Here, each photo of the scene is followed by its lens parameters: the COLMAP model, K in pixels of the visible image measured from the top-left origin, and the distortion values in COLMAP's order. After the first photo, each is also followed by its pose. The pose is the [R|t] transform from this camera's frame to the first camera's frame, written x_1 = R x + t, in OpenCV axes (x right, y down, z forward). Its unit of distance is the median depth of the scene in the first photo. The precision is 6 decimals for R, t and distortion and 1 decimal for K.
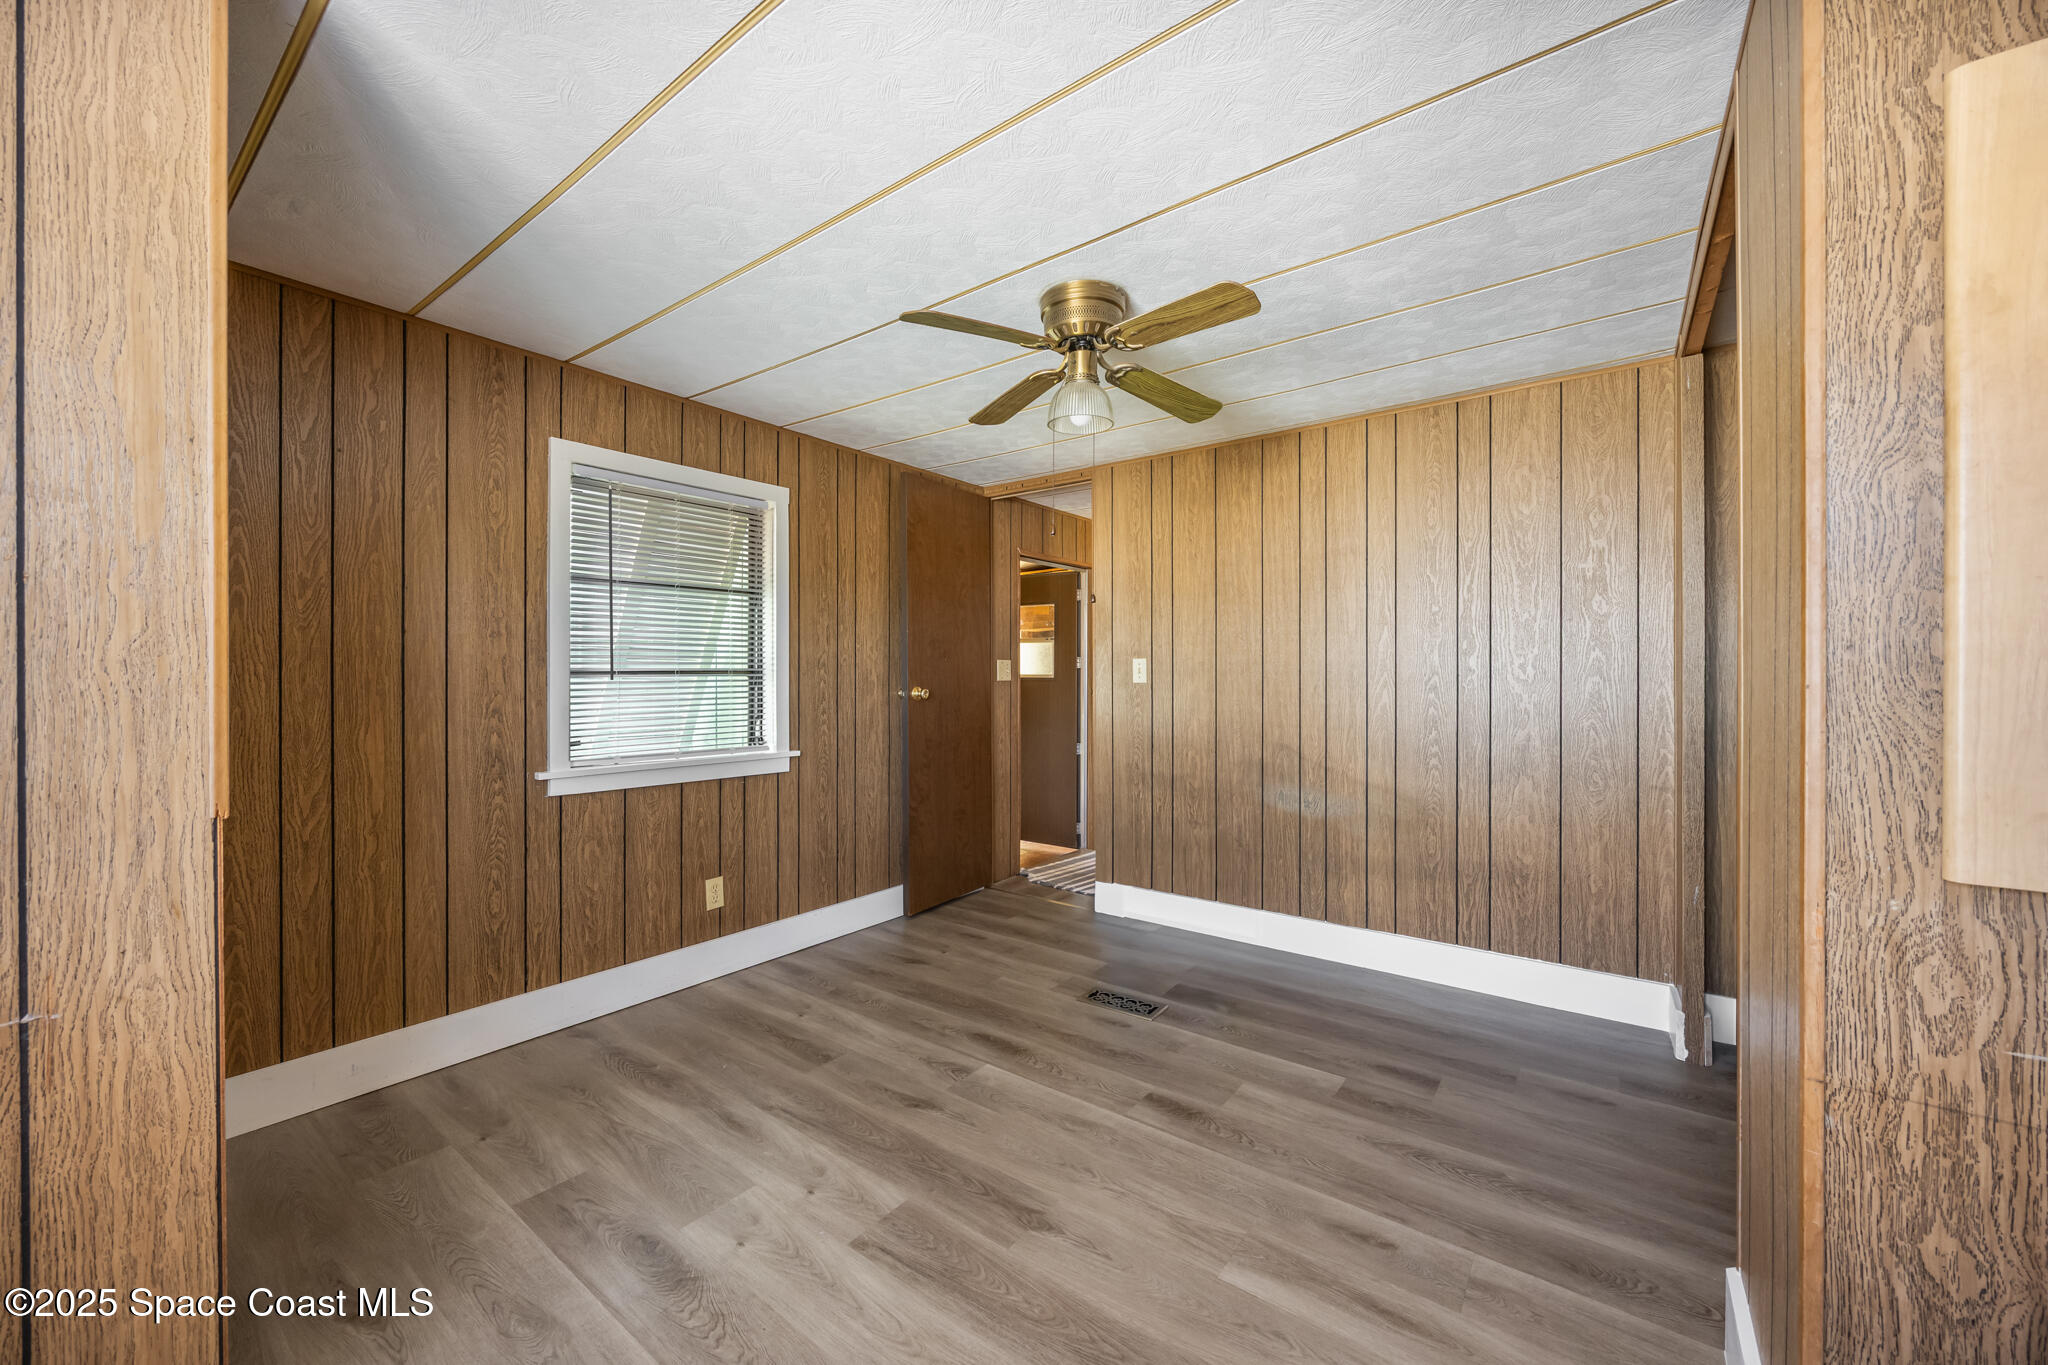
lens RADIAL K [[800.5, 0, 1019.4], [0, 800.5, 677.2], [0, 0, 1]] dist [-0.003337, 0.000006]
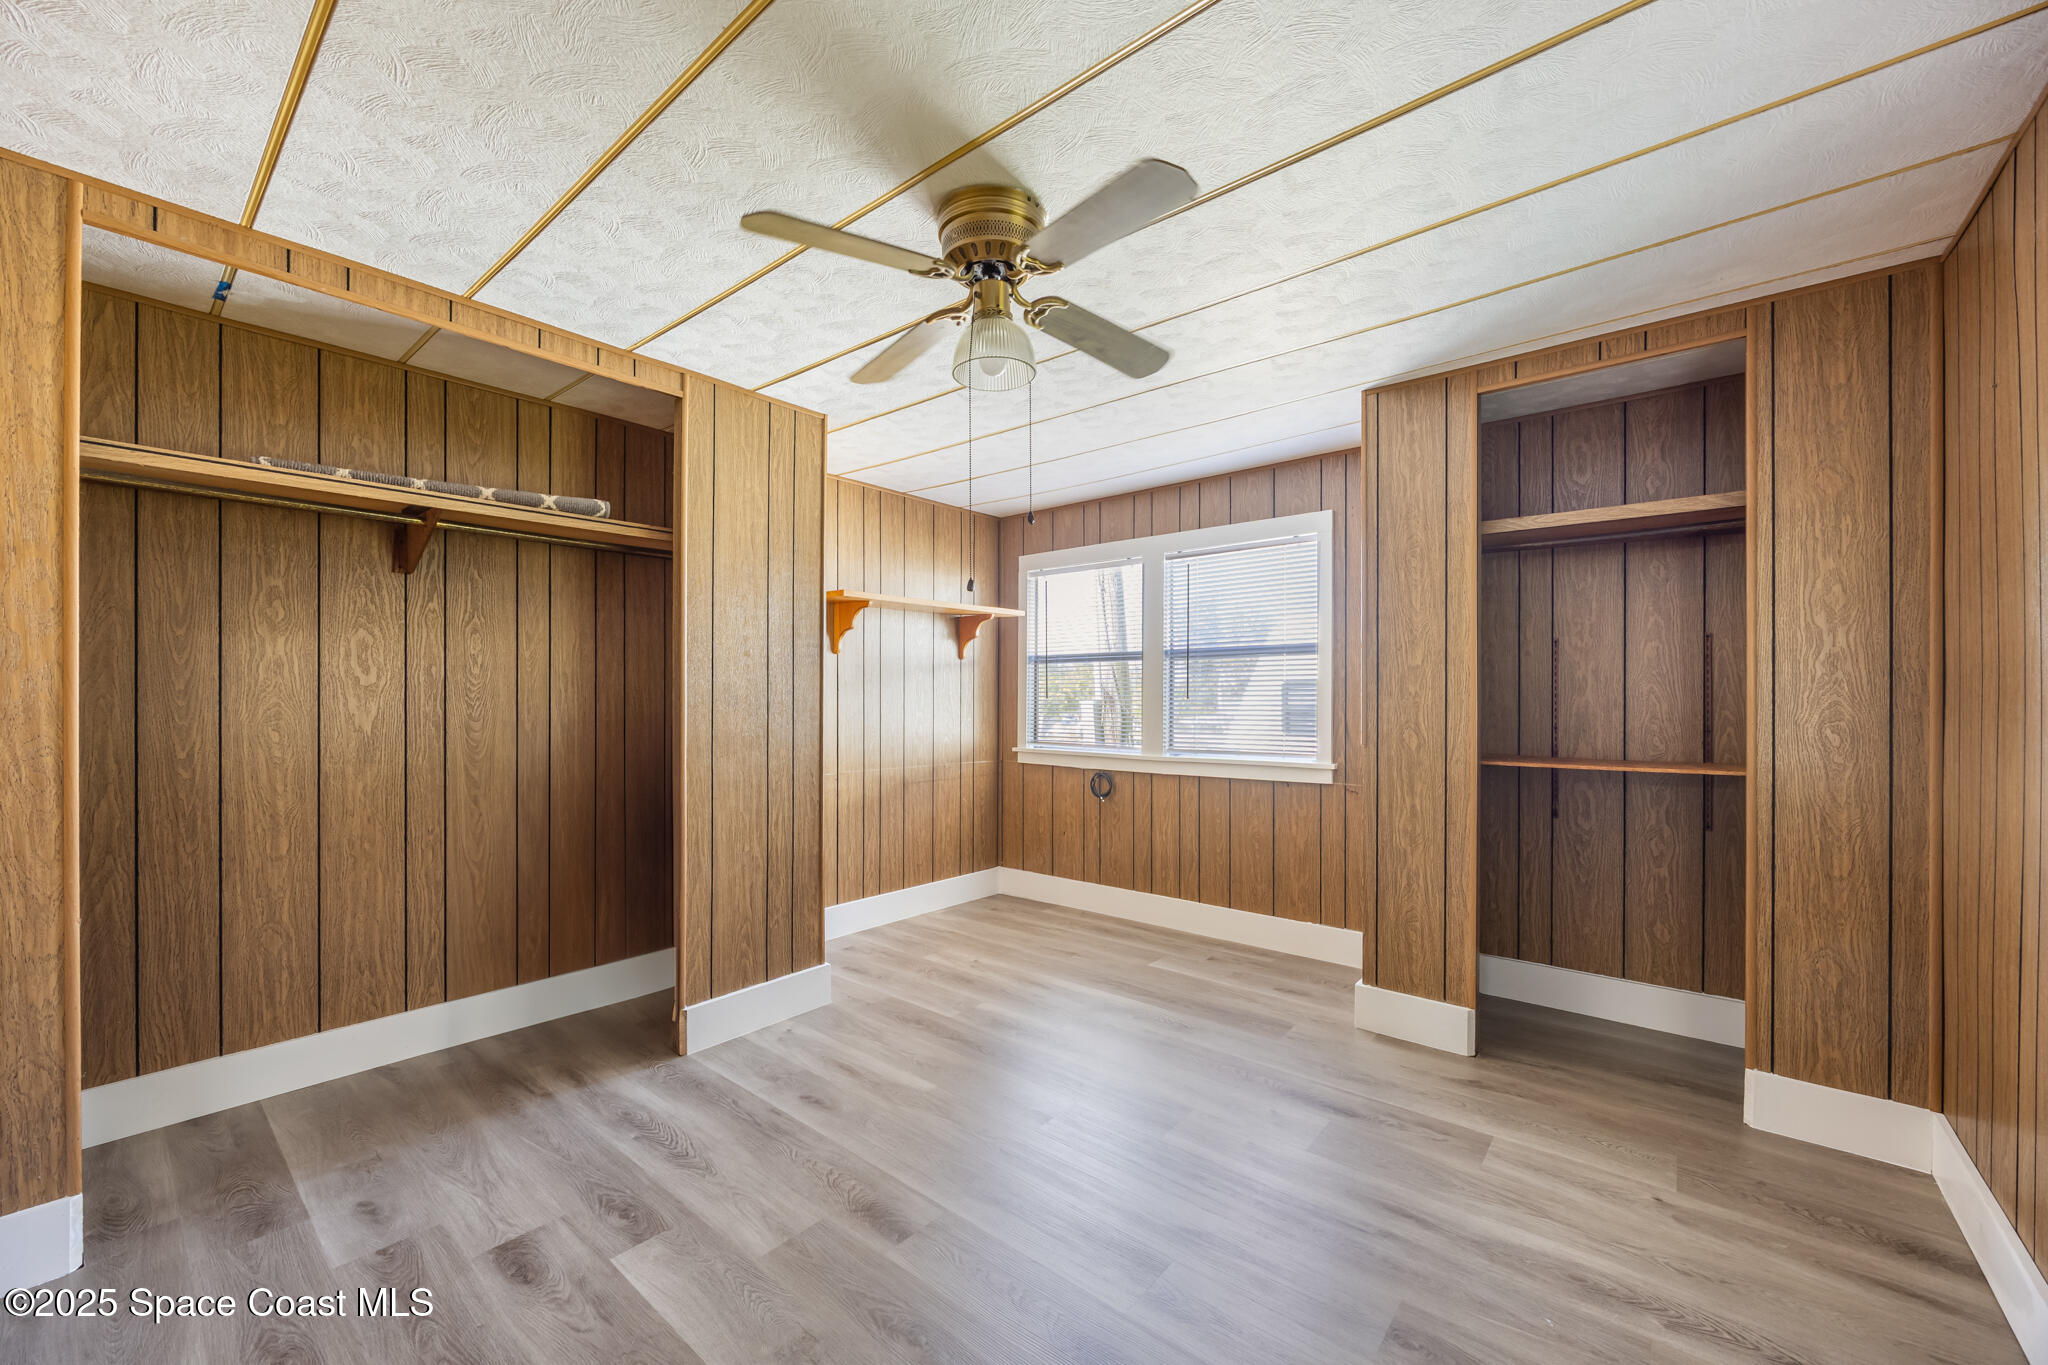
lens RADIAL K [[800.5, 0, 1025.6], [0, 800.5, 687.9], [0, 0, 1]] dist [-0.003337, 0.000006]
pose [[-0.998801, 0.001229, 0.048946, 0.003665], [0.001473, 0.999987, 0.004956, -0.011074], [-0.048939, 0.005022, -0.998789, 1.817925]]
